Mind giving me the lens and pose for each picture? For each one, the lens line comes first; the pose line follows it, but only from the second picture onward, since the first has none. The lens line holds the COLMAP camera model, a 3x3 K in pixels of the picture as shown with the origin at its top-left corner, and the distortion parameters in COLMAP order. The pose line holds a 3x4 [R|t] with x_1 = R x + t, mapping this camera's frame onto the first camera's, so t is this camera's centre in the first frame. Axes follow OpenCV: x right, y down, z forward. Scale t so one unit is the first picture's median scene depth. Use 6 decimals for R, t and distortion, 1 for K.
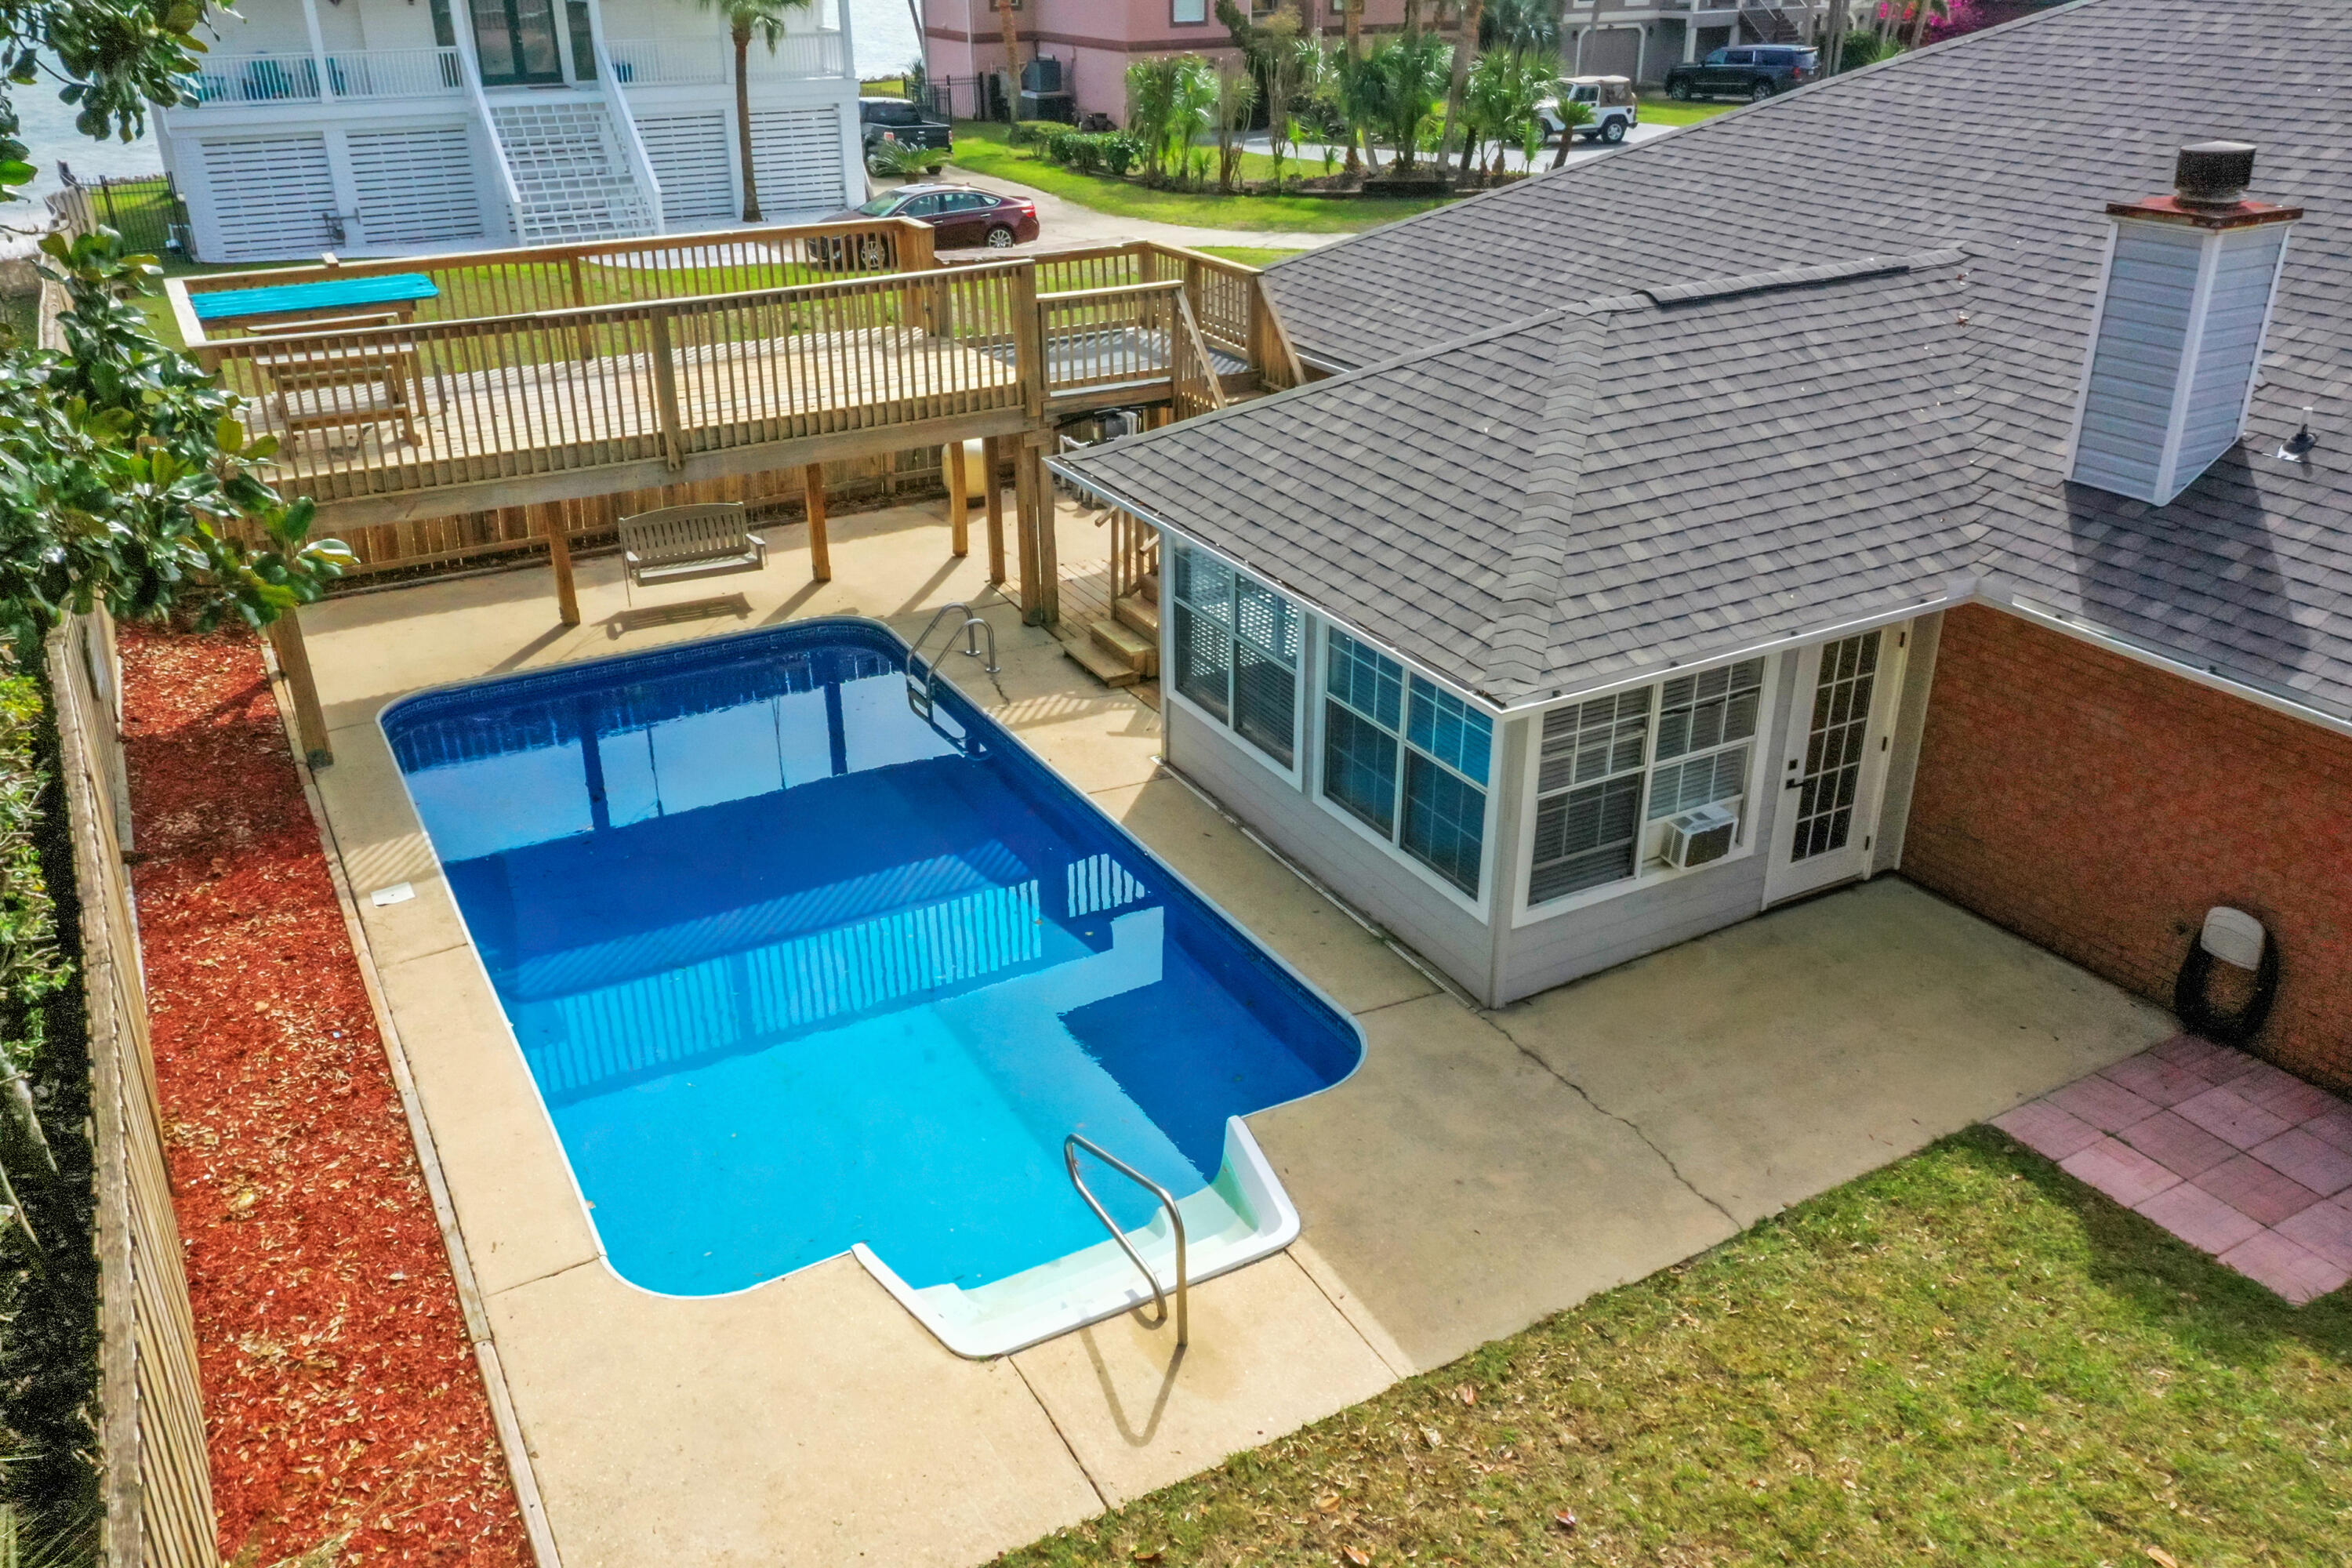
lens RADIAL K [[1879.6, 0, 1176.0], [0, 1879.6, 784.0], [0, 0, 1]] dist [0.018254, -0.001841]
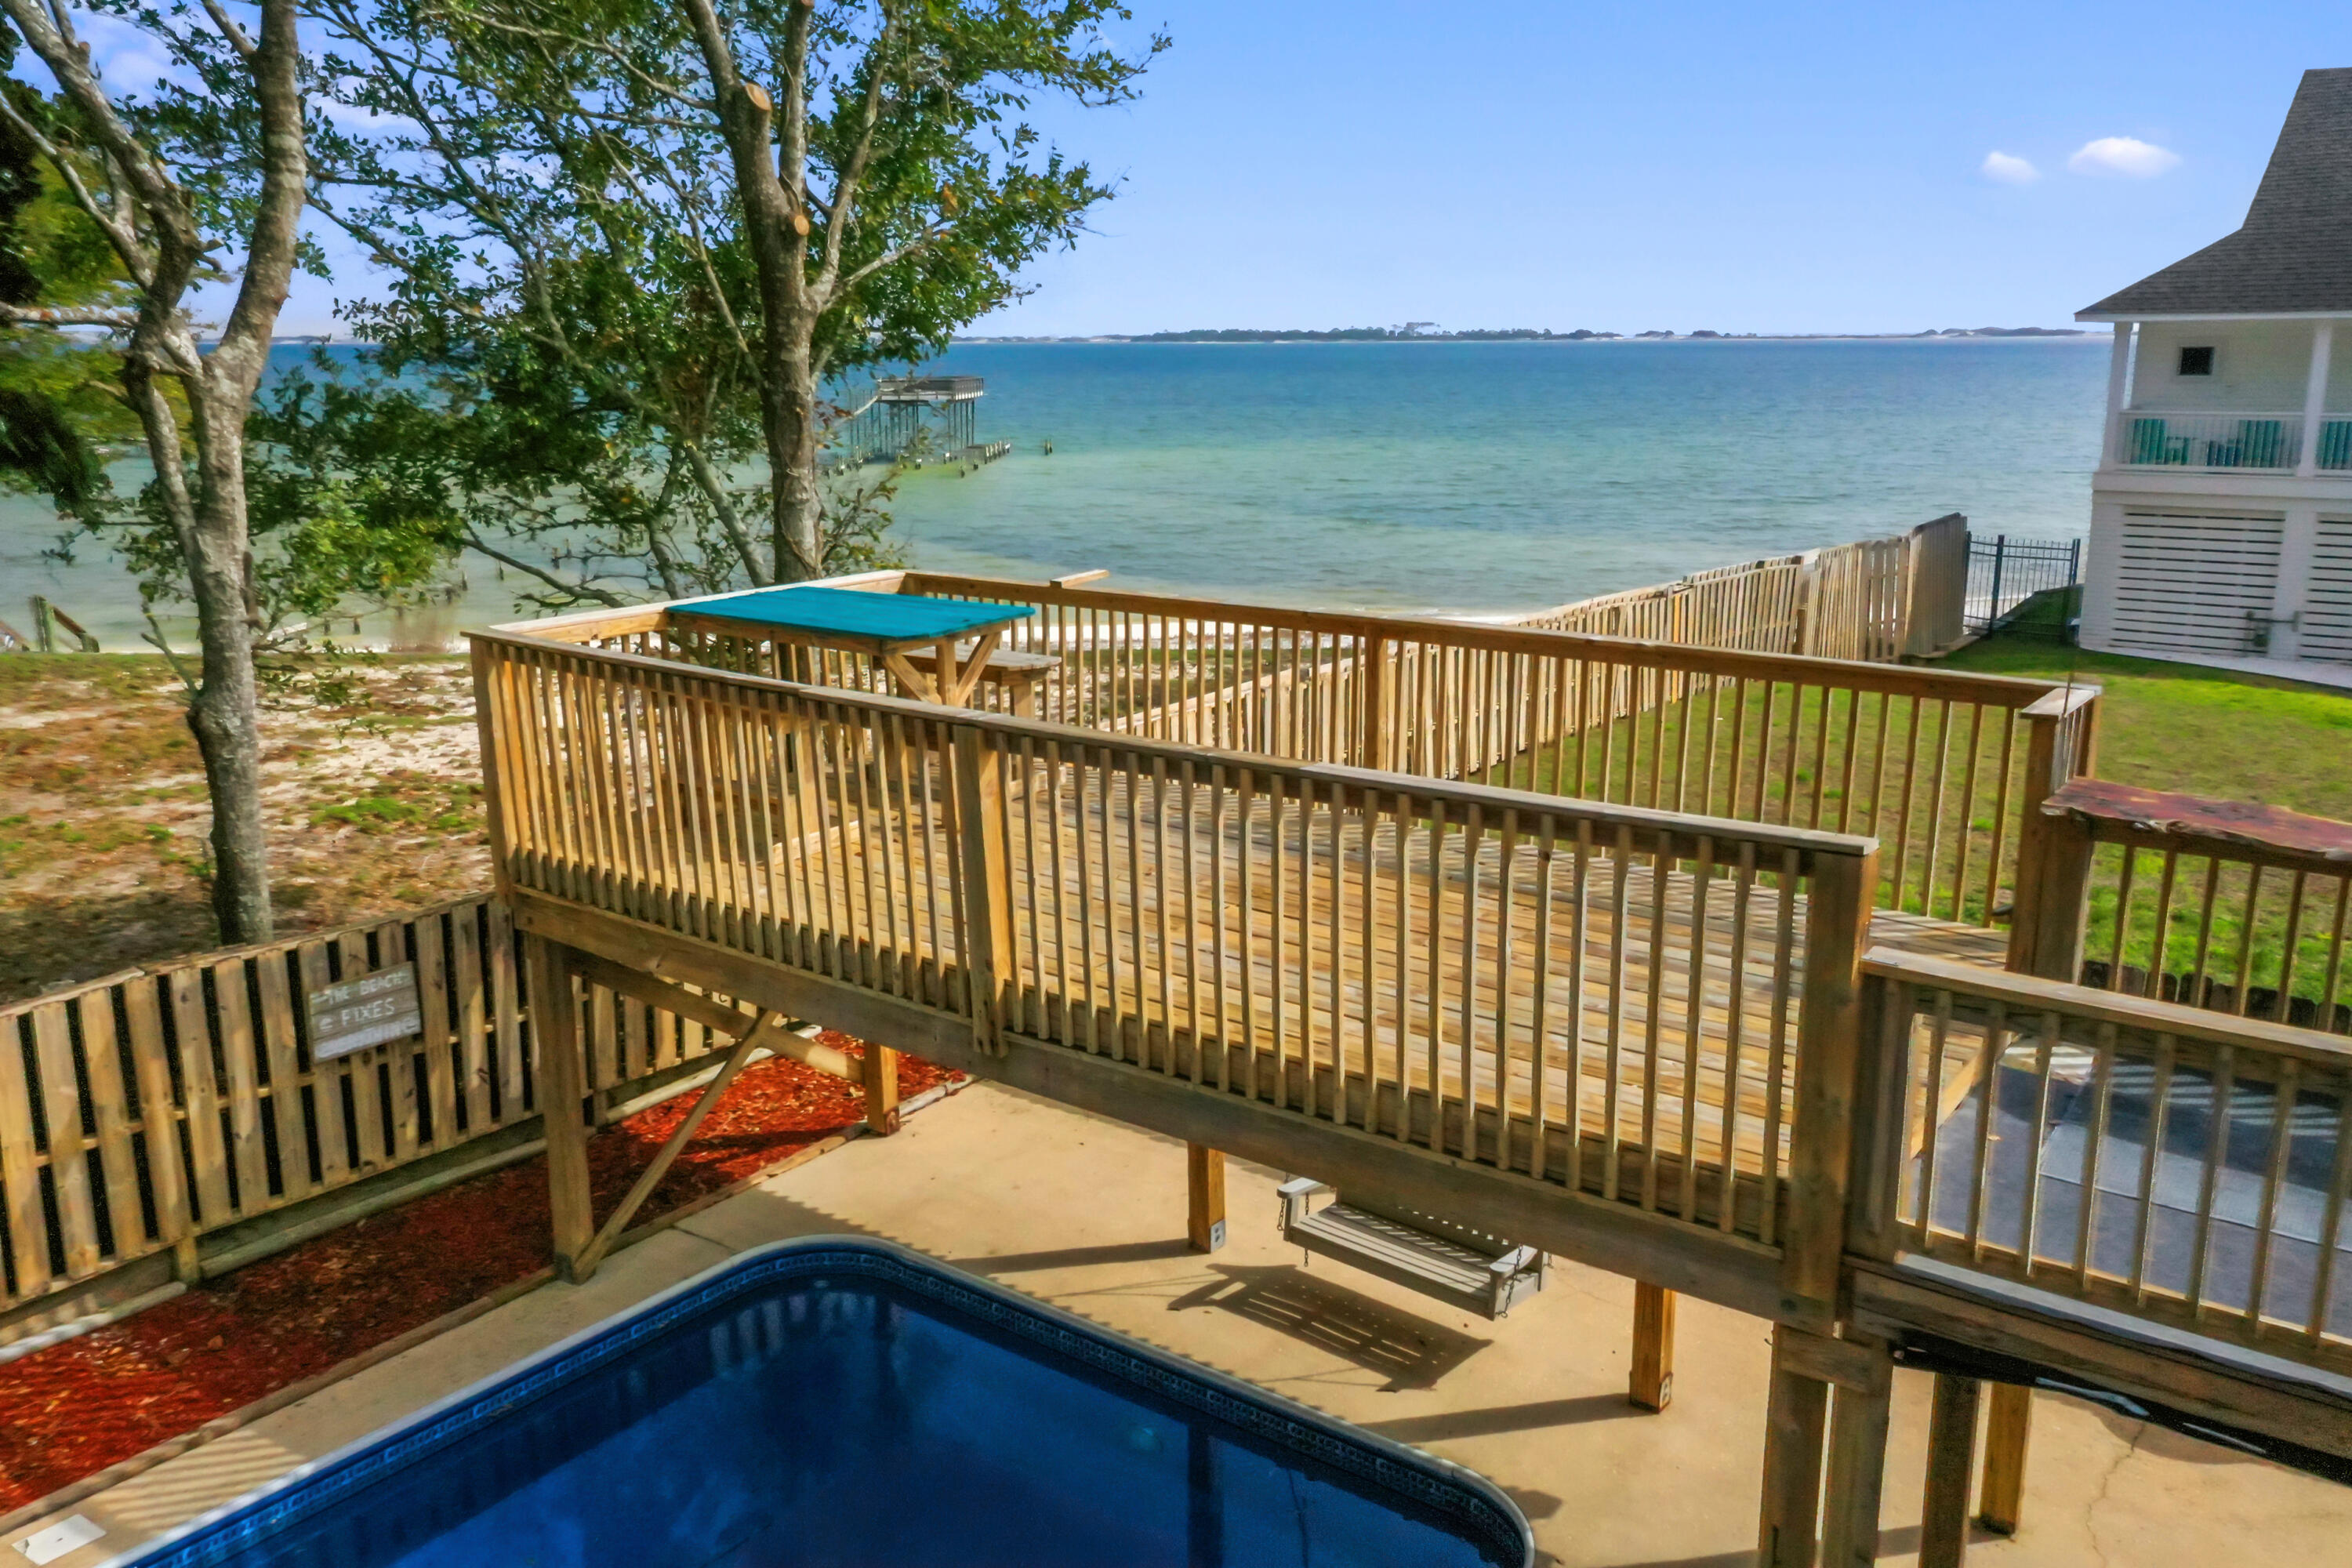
lens RADIAL K [[1879.6, 0, 1176.0], [0, 1879.6, 784.0], [0, 0, 1]] dist [0.018254, -0.001841]
pose [[0.393745, 0.218570, -0.892856, 0.141834], [-0.389783, 0.919370, 0.053168, -0.233994], [0.832486, 0.327086, 0.447193, 0.686916]]
